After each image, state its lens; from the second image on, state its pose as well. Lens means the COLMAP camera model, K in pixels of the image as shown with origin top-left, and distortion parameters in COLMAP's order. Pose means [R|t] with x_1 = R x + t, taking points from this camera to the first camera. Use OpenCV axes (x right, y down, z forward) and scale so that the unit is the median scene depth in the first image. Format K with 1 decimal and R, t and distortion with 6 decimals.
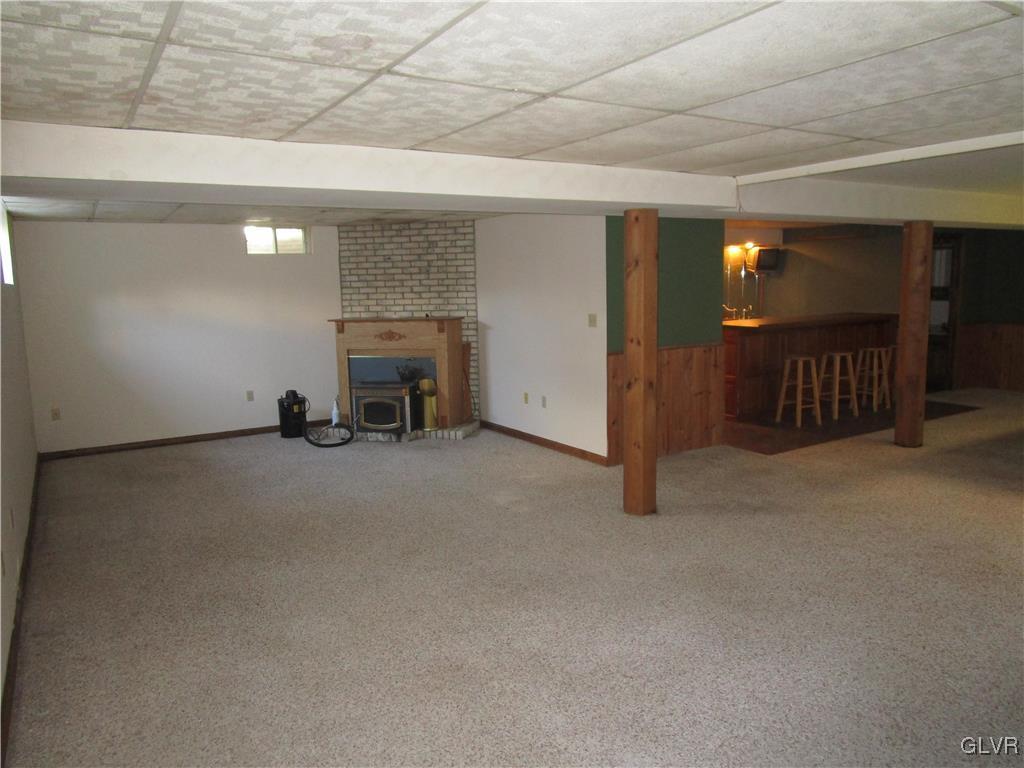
lens RADIAL K [[730.4, 0, 512.0], [0, 730.4, 384.0], [0, 0, 1]] dist [-0.015807, 0.000977]
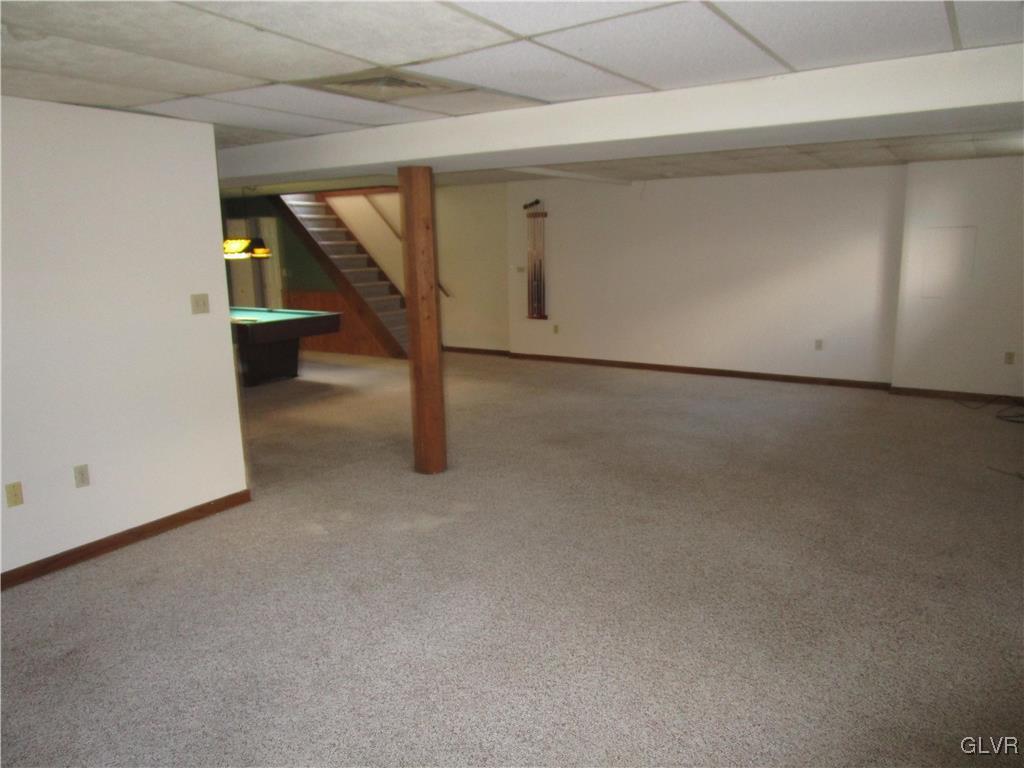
lens RADIAL K [[730.4, 0, 512.0], [0, 730.4, 384.0], [0, 0, 1]] dist [-0.015807, 0.000977]
pose [[-0.430169, -0.146350, 0.890807, -0.662724], [0.151109, 0.961176, 0.230881, -0.137217], [-0.890012, 0.233927, -0.391354, 1.108814]]
